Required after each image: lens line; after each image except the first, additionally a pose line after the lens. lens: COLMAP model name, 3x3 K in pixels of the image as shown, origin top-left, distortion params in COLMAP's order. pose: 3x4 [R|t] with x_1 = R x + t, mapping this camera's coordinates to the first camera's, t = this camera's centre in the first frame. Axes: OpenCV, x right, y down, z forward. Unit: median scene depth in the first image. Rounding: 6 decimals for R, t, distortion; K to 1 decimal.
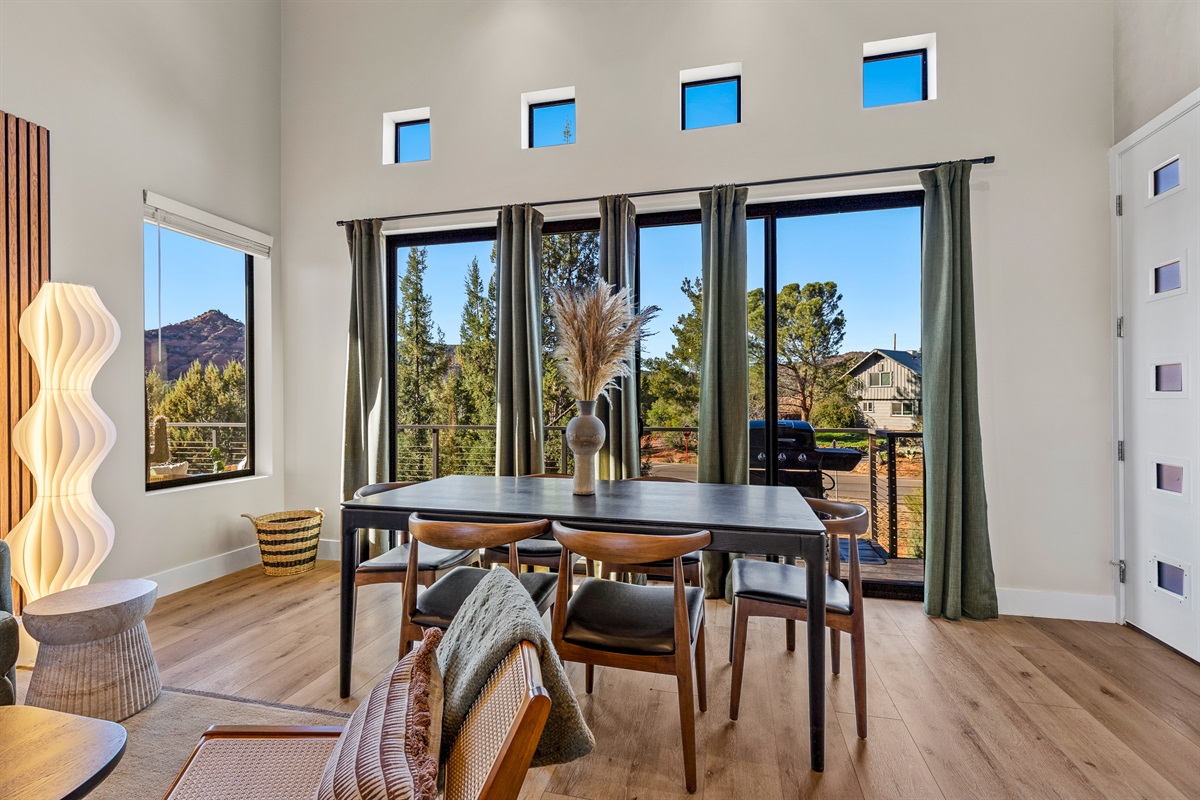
lens RADIAL K [[535.0, 0, 596.7], [0, 535.0, 395.8], [0, 0, 1]] dist [0.008361, -0.000978]
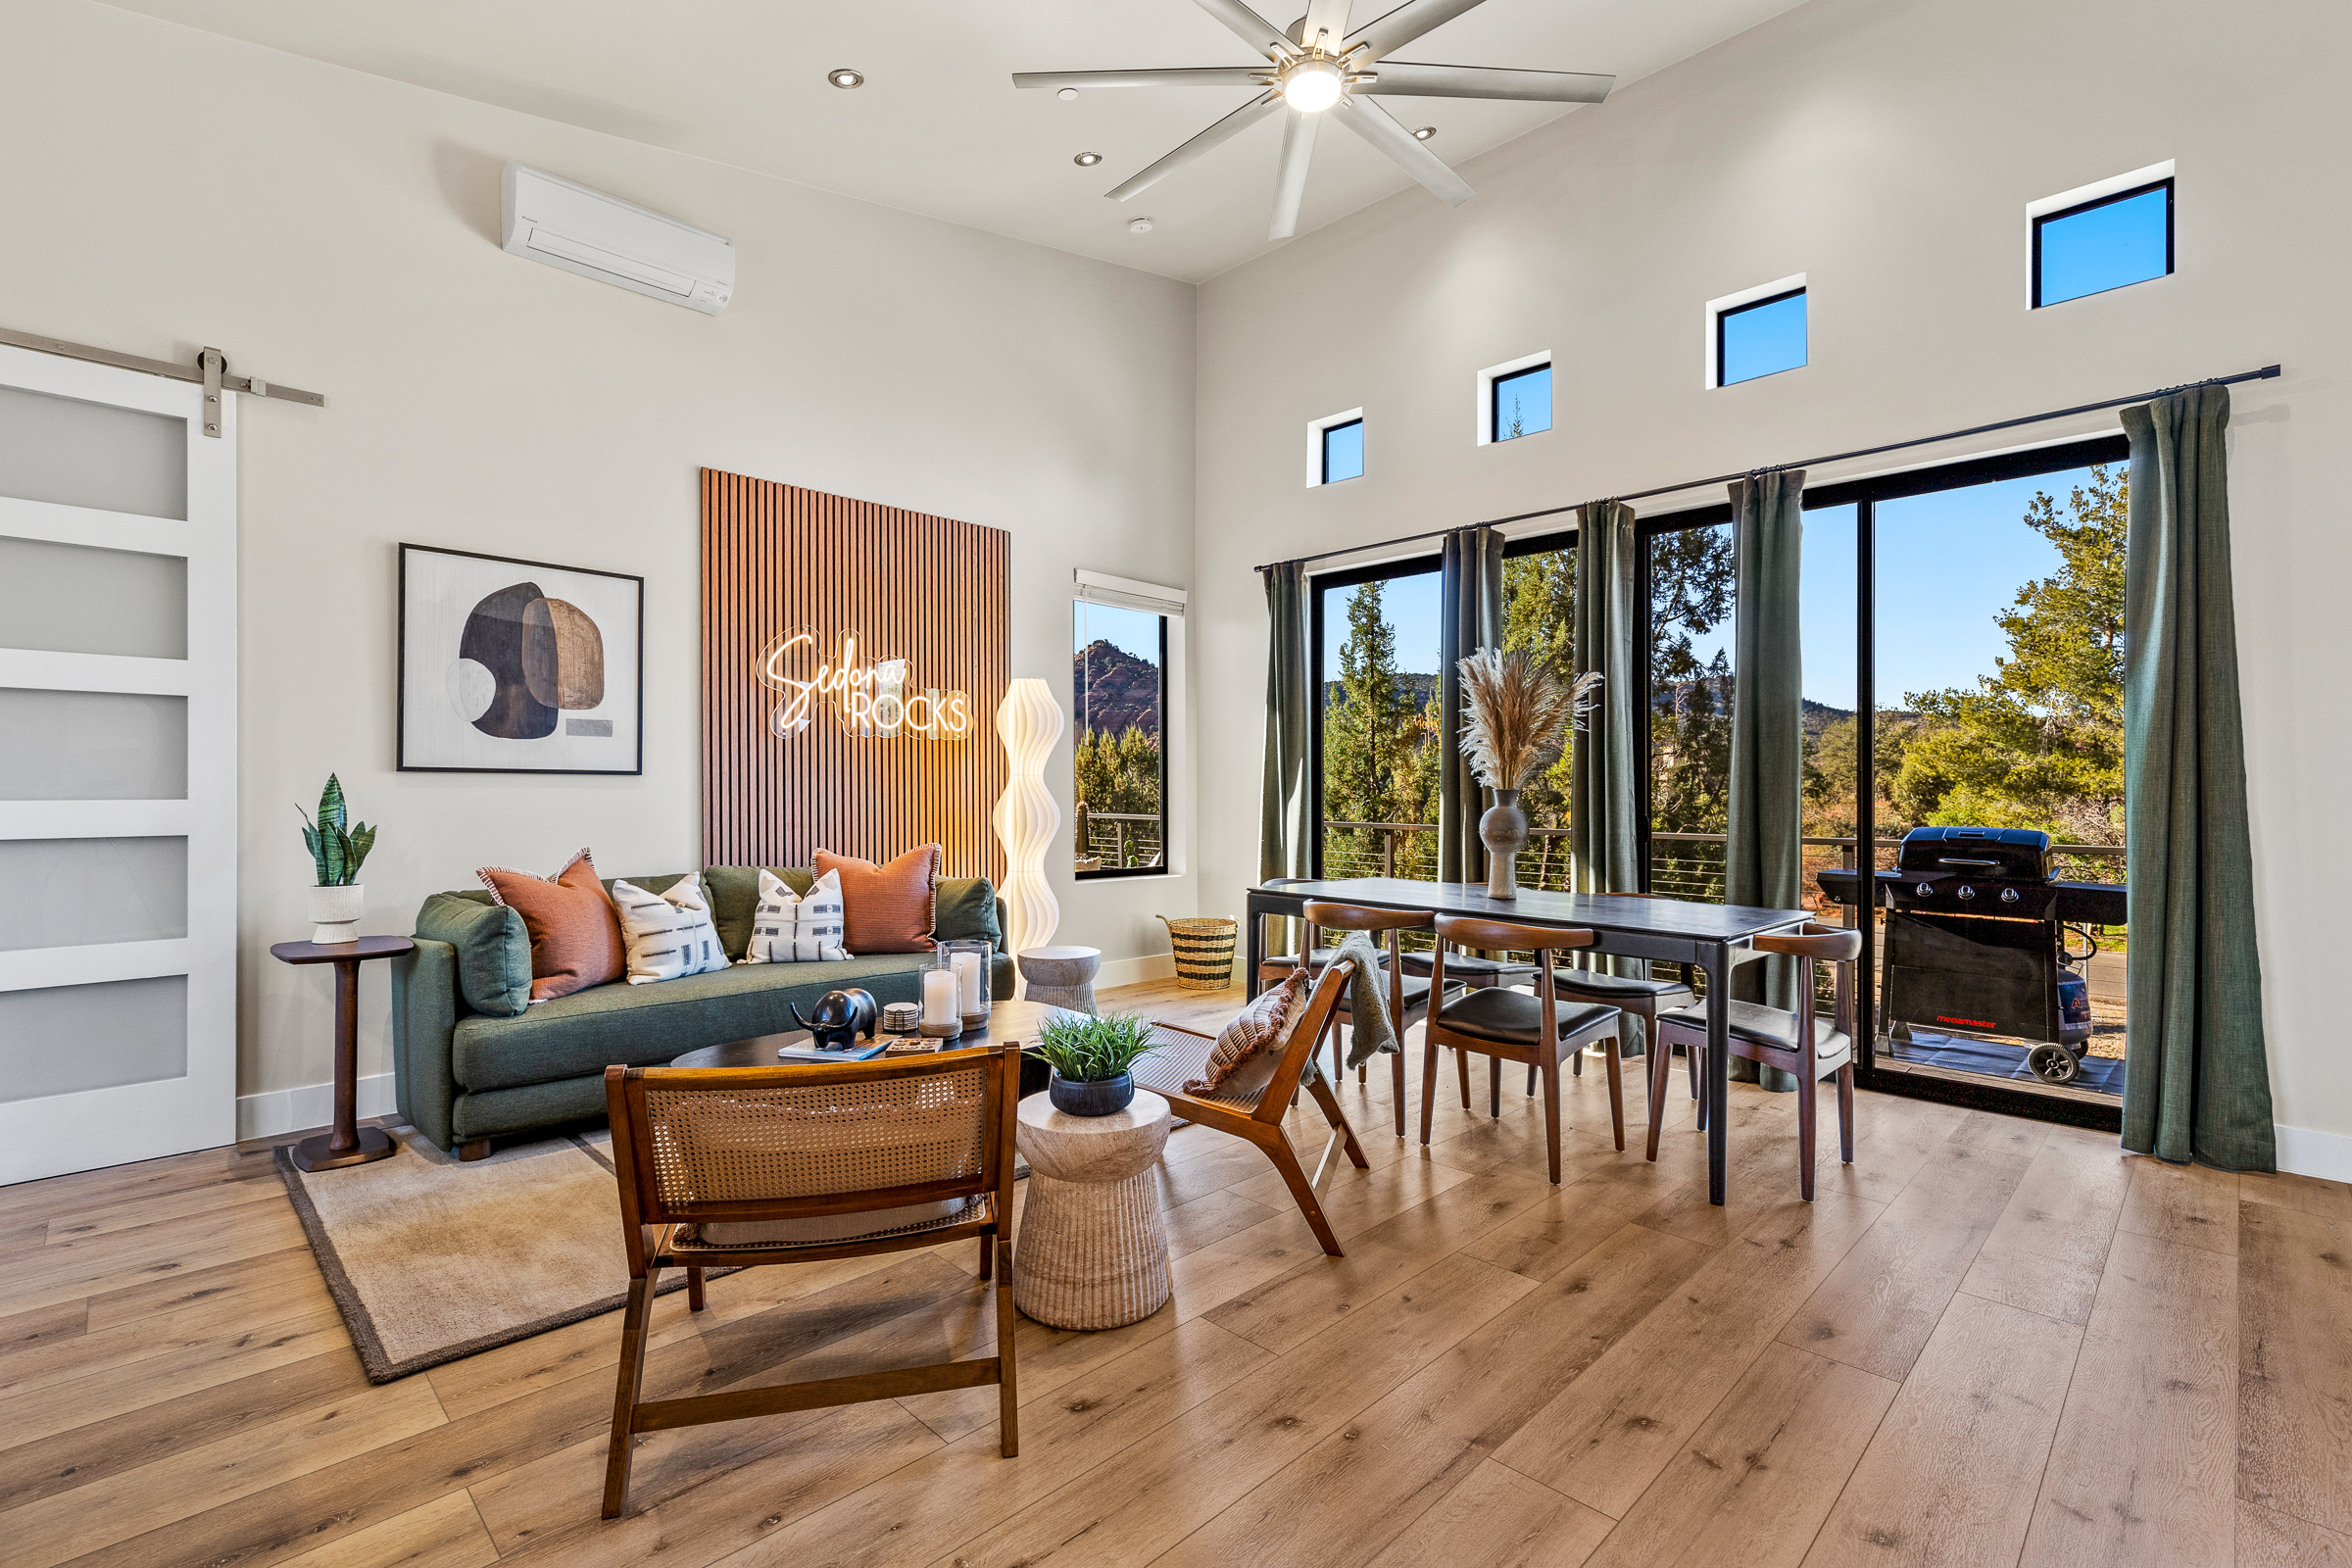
lens RADIAL K [[1048.6, 0, 1177.8], [0, 1048.6, 773.9], [0, 0, 1]] dist [0.008361, -0.000978]
pose [[0.855210, -0.000137, -0.518282, 0.242008], [-0.001539, 0.999995, -0.002803, -0.005906], [0.518280, 0.003195, 0.855205, -0.421341]]
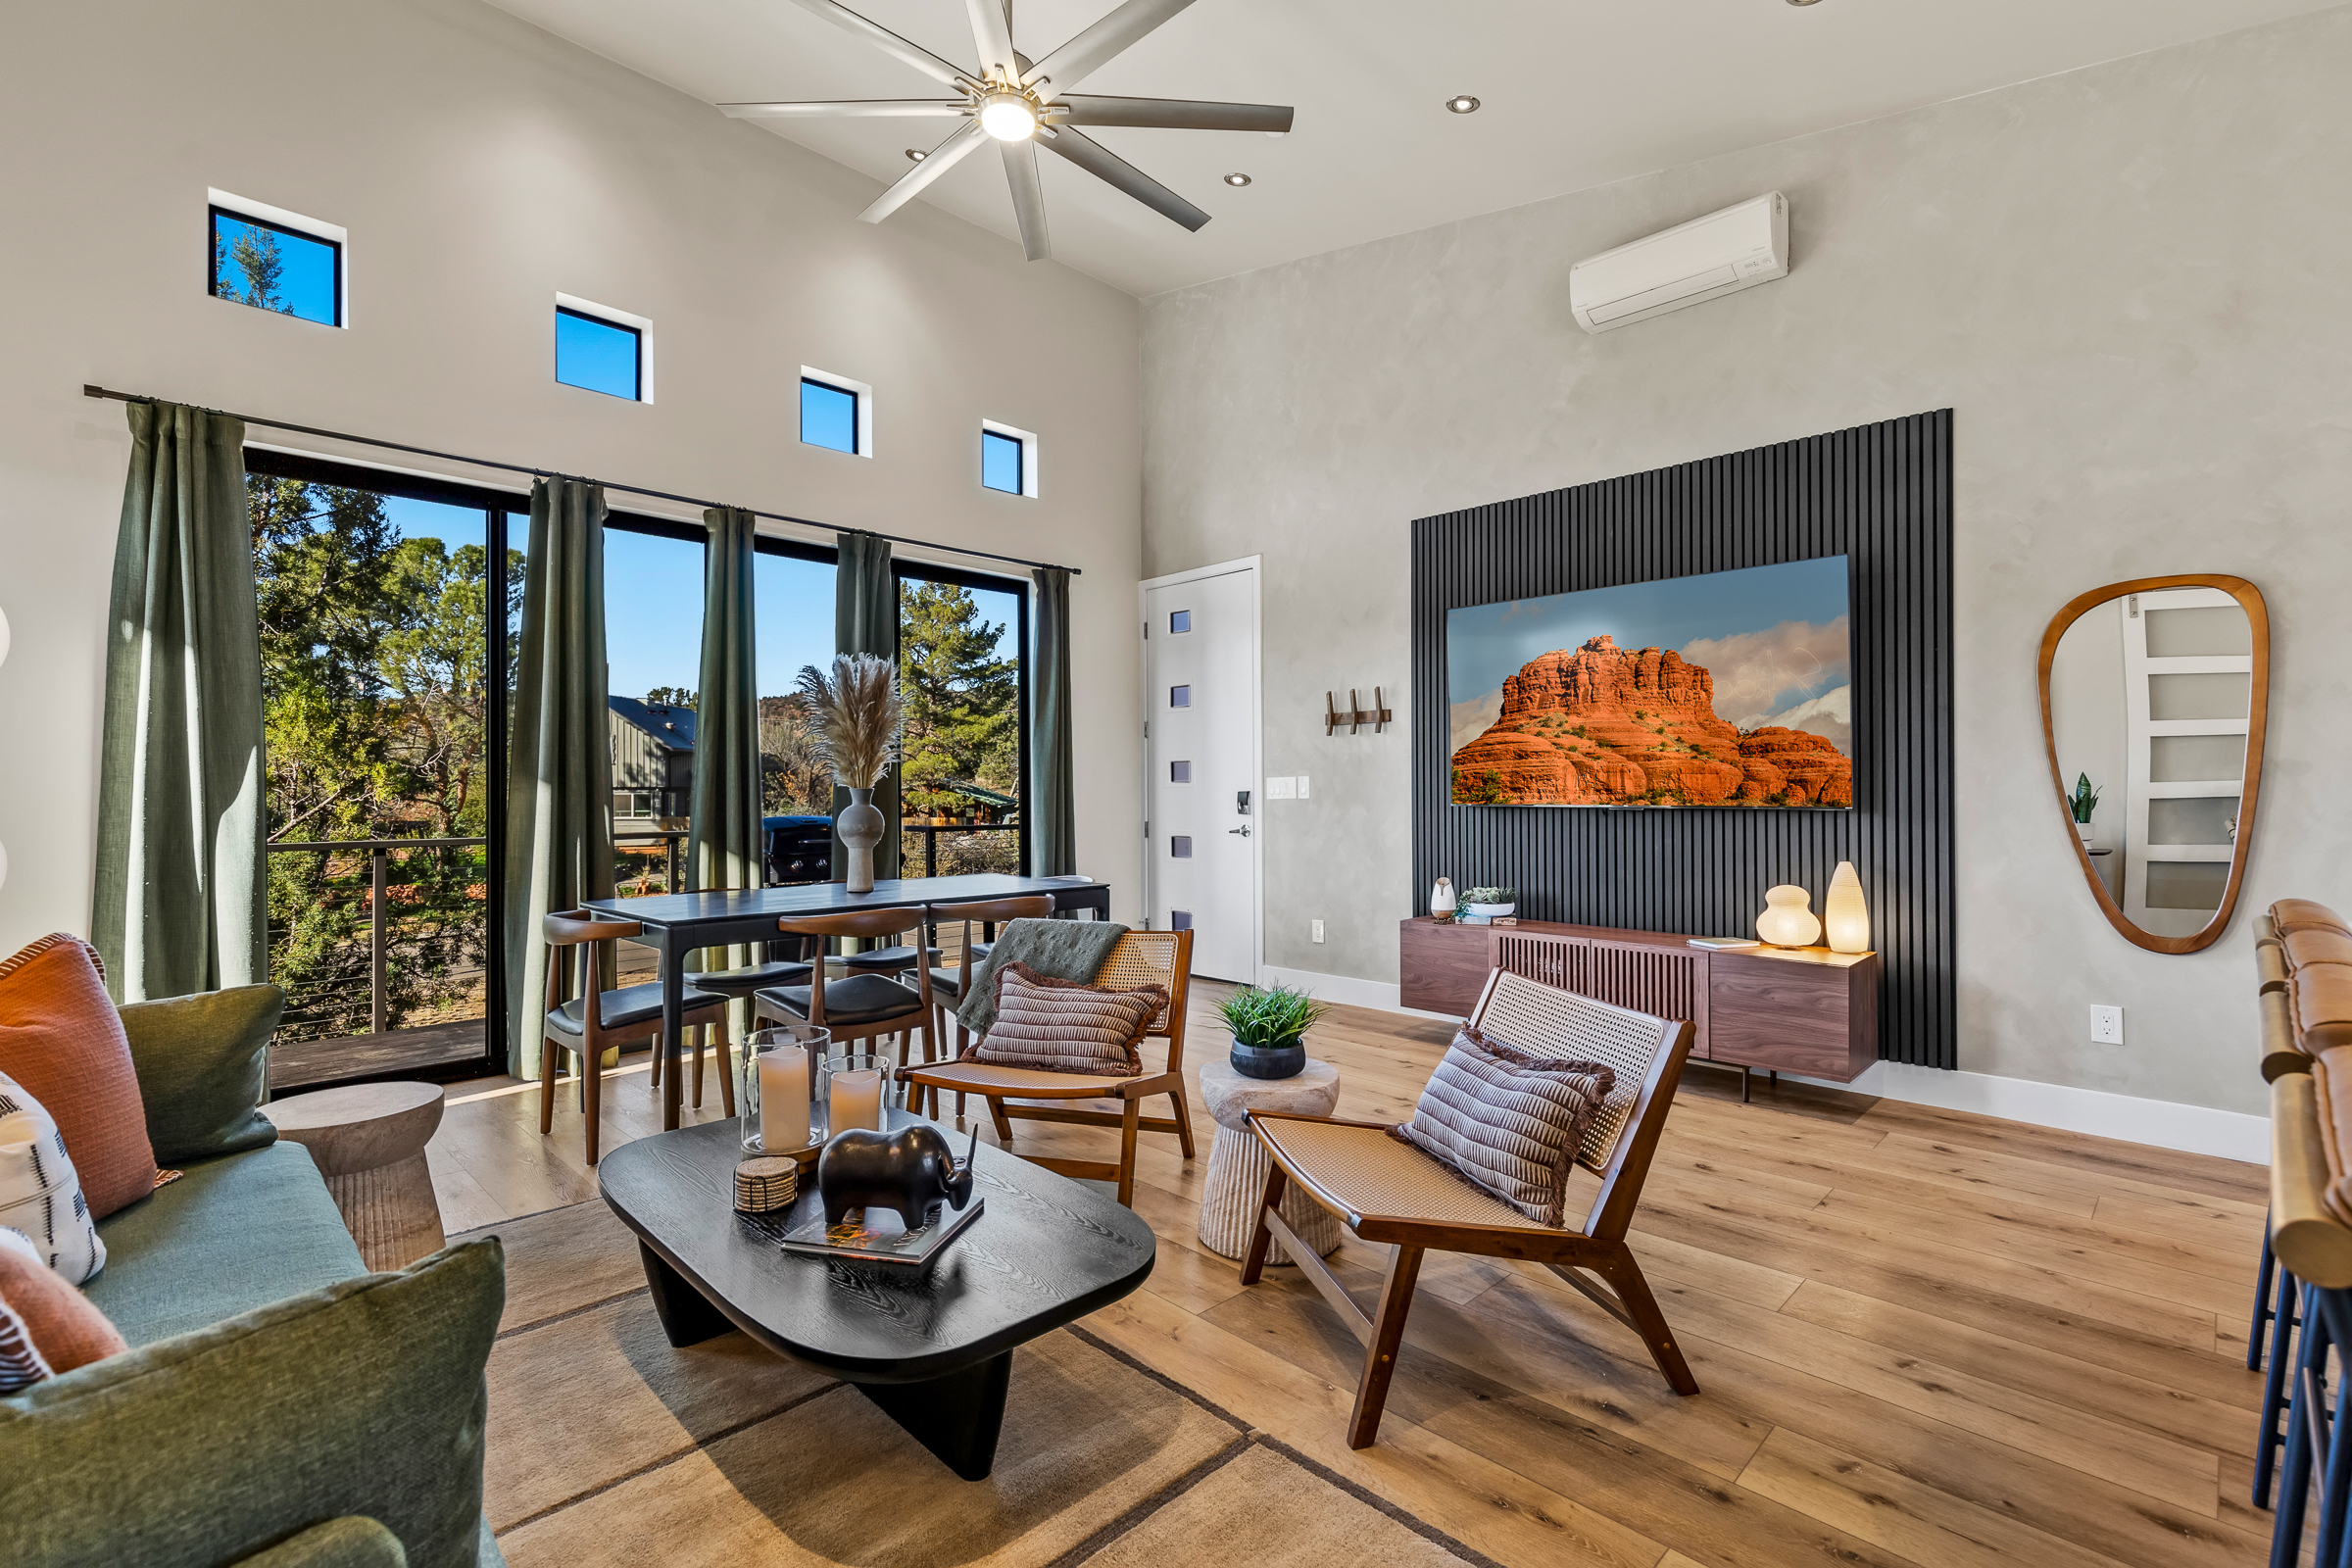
lens RADIAL K [[1033.0, 0, 1165.2], [0, 1033.0, 784.4], [0, 0, 1]] dist [-0.027982, 0.000442]
pose [[0.530027, 0.006685, 0.847954, -0.739397], [-0.009527, 0.999953, -0.001928, 0.002442], [-0.847927, -0.007057, 0.530066, -0.214691]]
